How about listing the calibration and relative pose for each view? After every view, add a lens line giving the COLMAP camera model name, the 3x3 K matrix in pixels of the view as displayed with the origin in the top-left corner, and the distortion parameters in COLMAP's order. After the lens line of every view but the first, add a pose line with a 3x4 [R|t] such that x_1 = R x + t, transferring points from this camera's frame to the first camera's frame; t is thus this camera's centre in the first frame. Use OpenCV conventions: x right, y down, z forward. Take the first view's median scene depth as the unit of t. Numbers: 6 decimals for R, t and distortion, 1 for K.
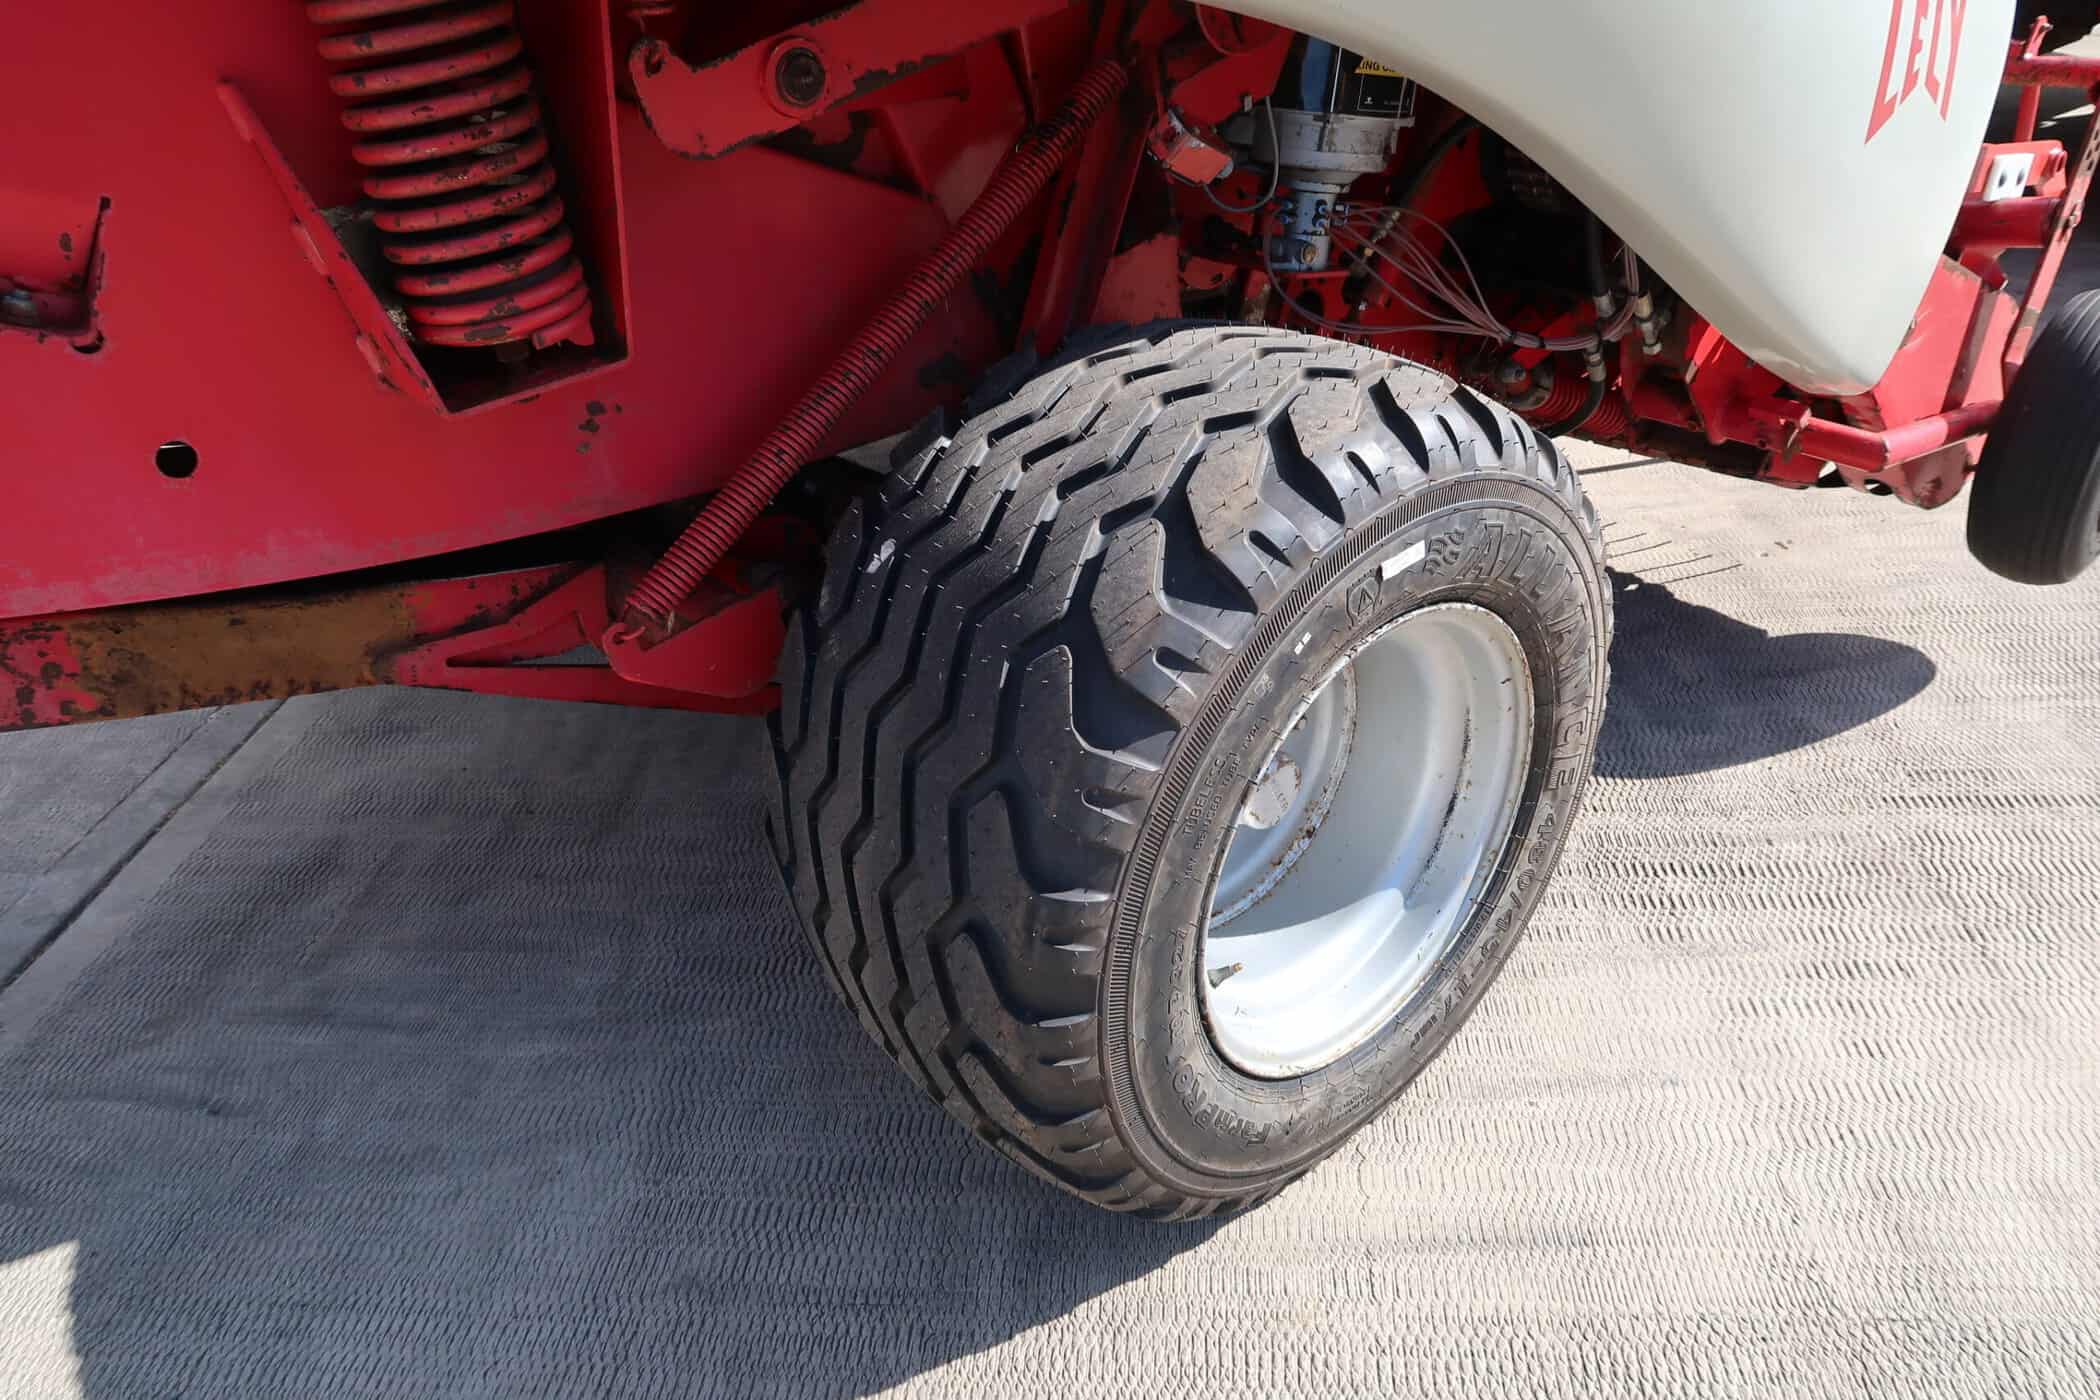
lens RADIAL K [[1441.2, 0, 1046.0], [0, 1441.2, 704.3], [0, 0, 1]] dist [-0.031145, 0.007748]
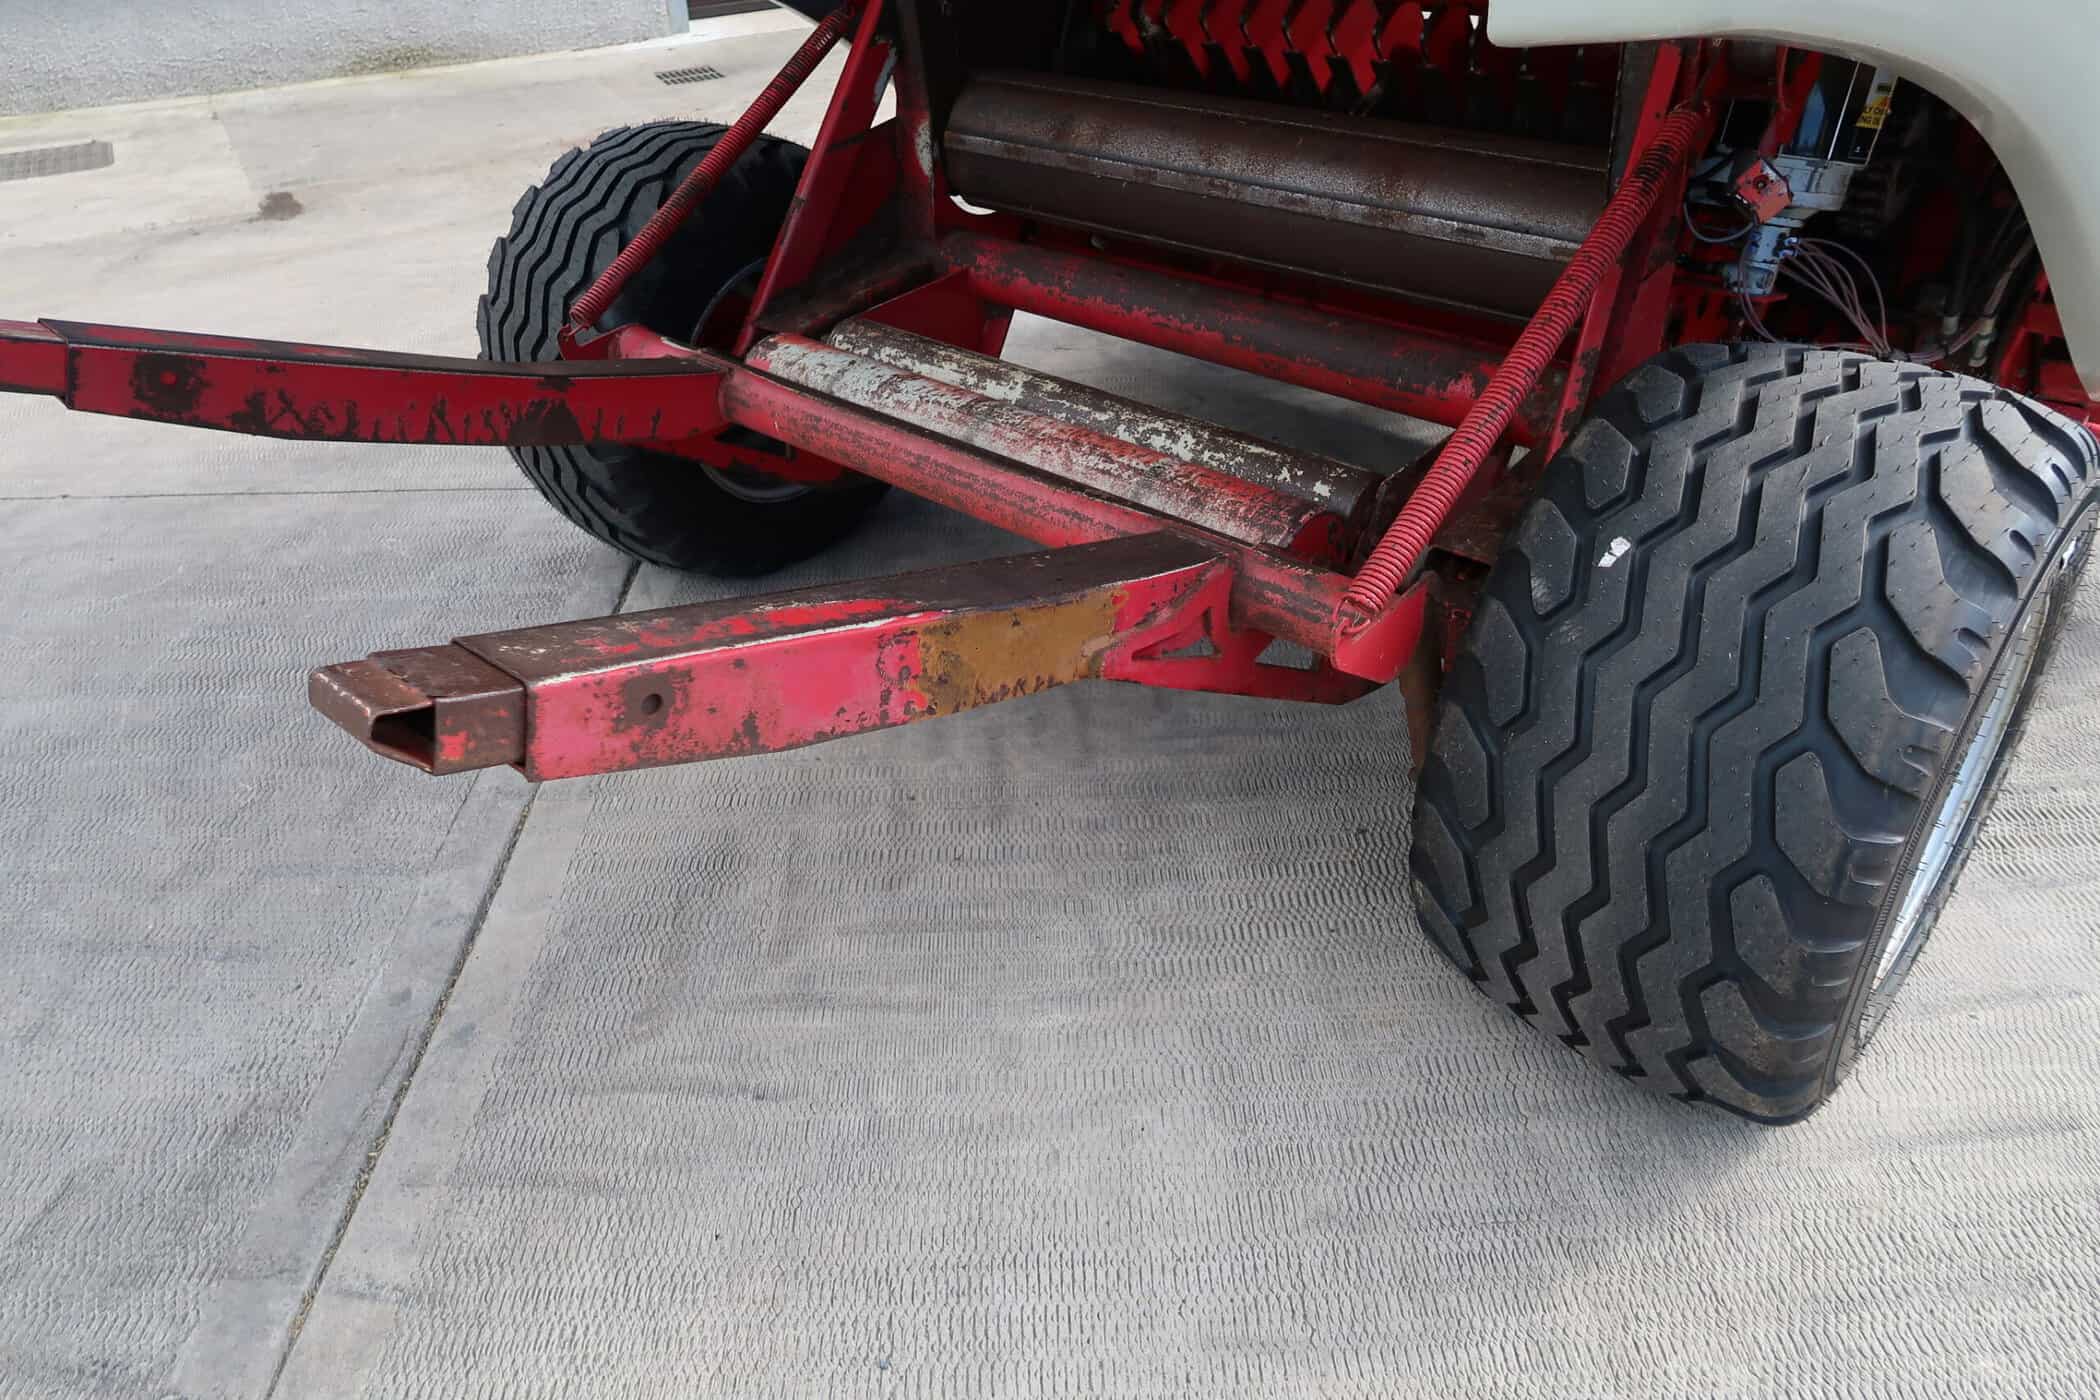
lens RADIAL K [[1441.2, 0, 1043.5], [0, 1441.2, 706.8], [0, 0, 1]] dist [-0.031145, 0.007748]
pose [[0.992606, -0.023935, 0.119000, -0.551180], [0.021603, 0.999549, 0.020847, -0.014268], [-0.119446, -0.018122, 0.992675, -0.056608]]
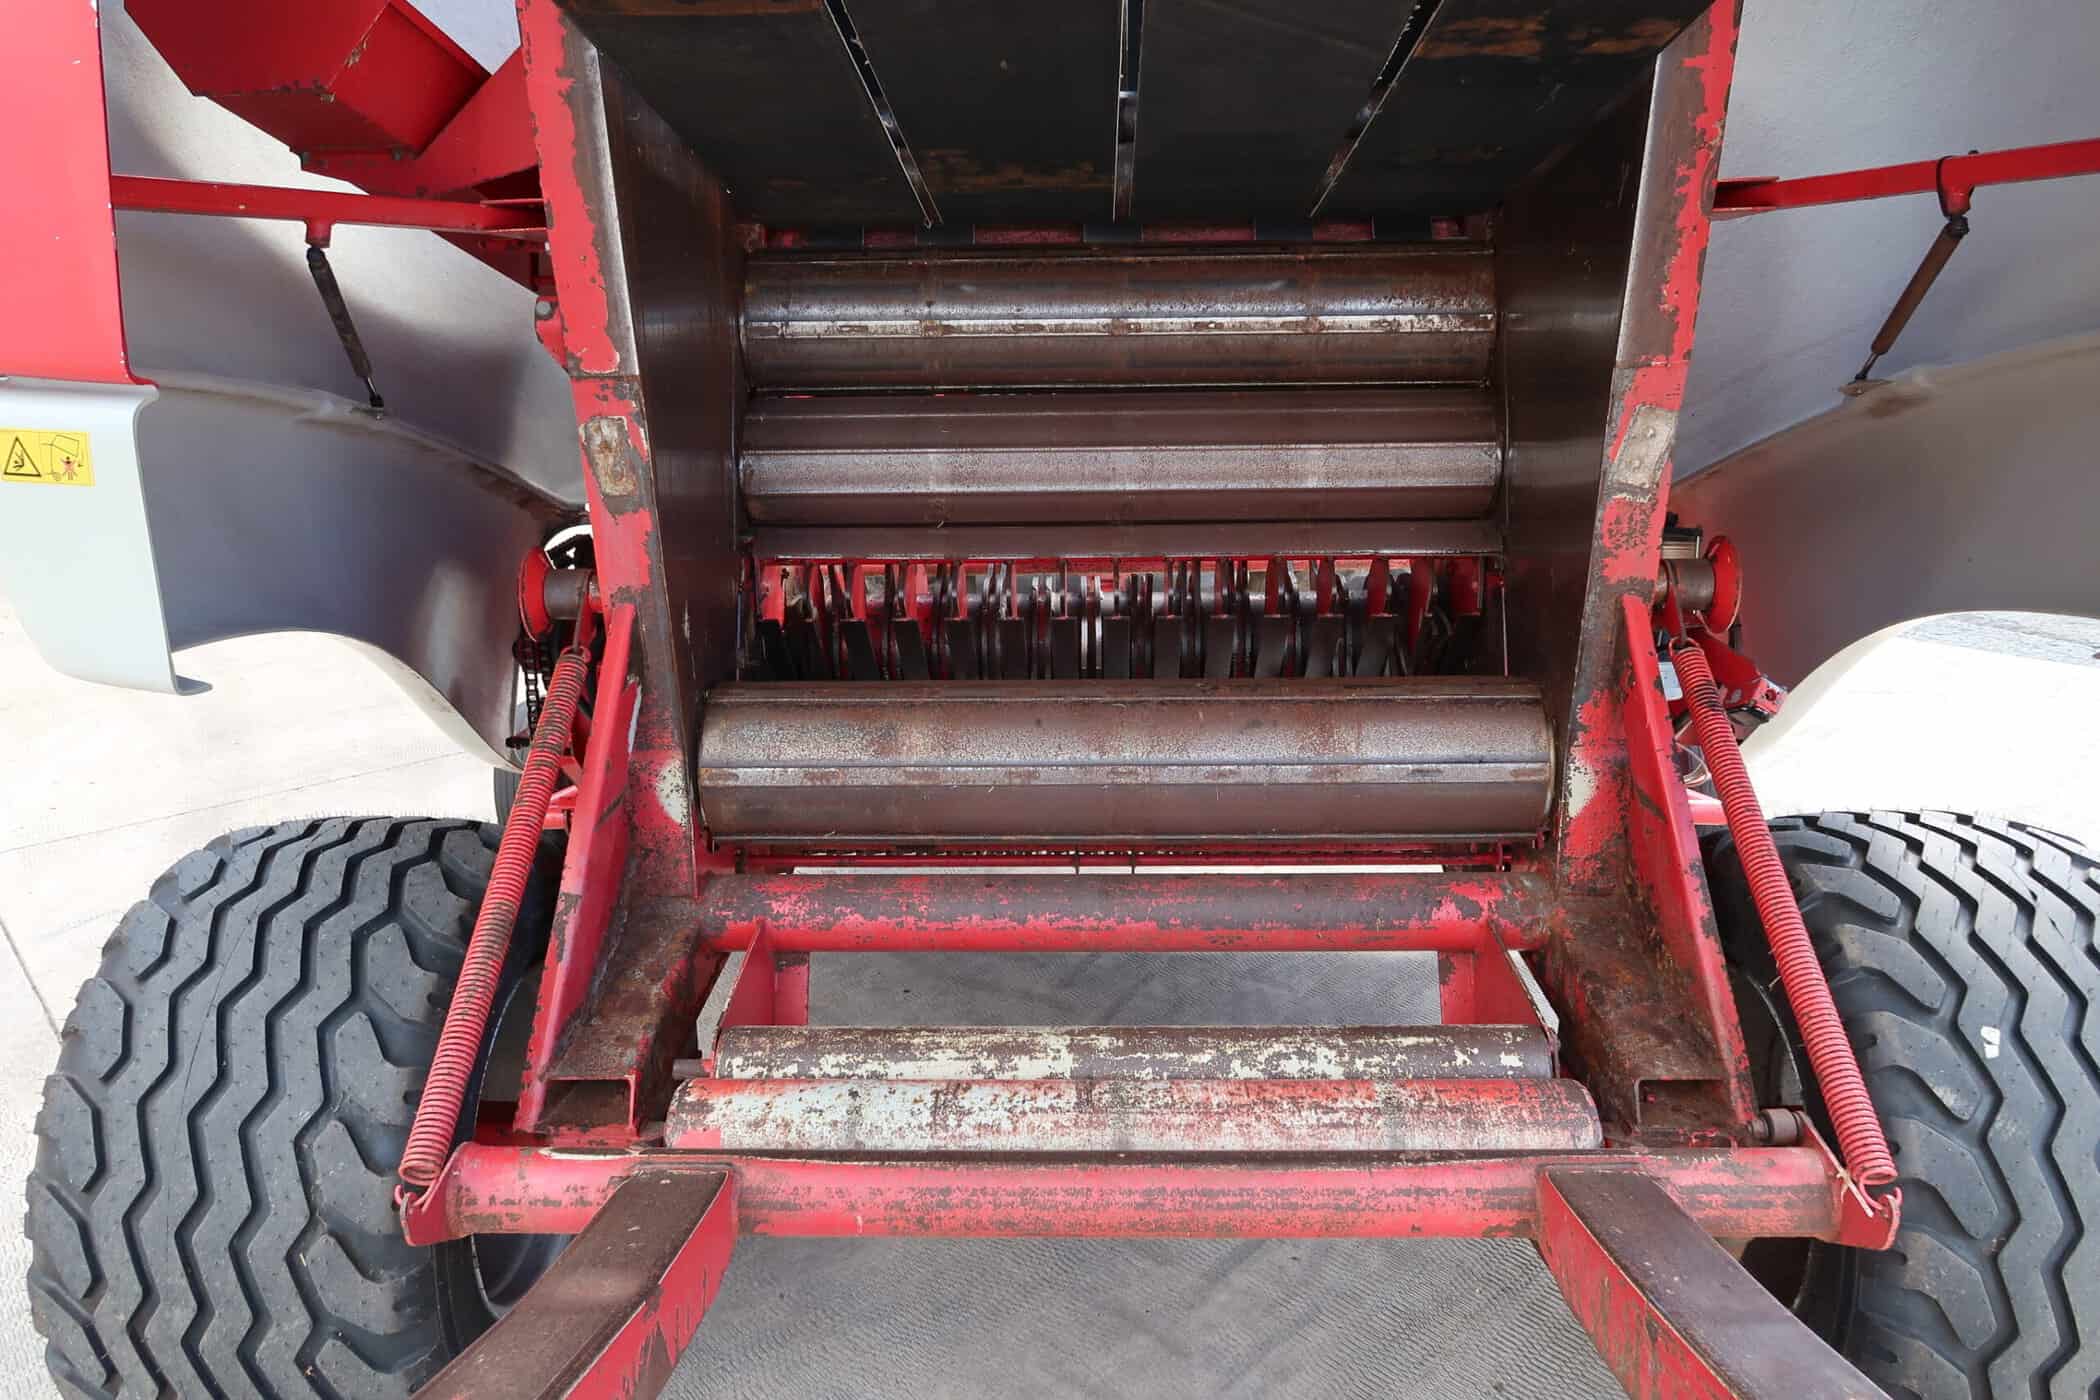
lens RADIAL K [[1441.2, 0, 1044.1], [0, 1441.2, 699.8], [0, 0, 1]] dist [-0.031145, 0.007748]
pose [[0.671386, -0.155080, 0.724701, -1.199948], [0.362097, 0.921840, -0.138192, -0.404095], [-0.646627, 0.355192, 0.675064, 0.474399]]
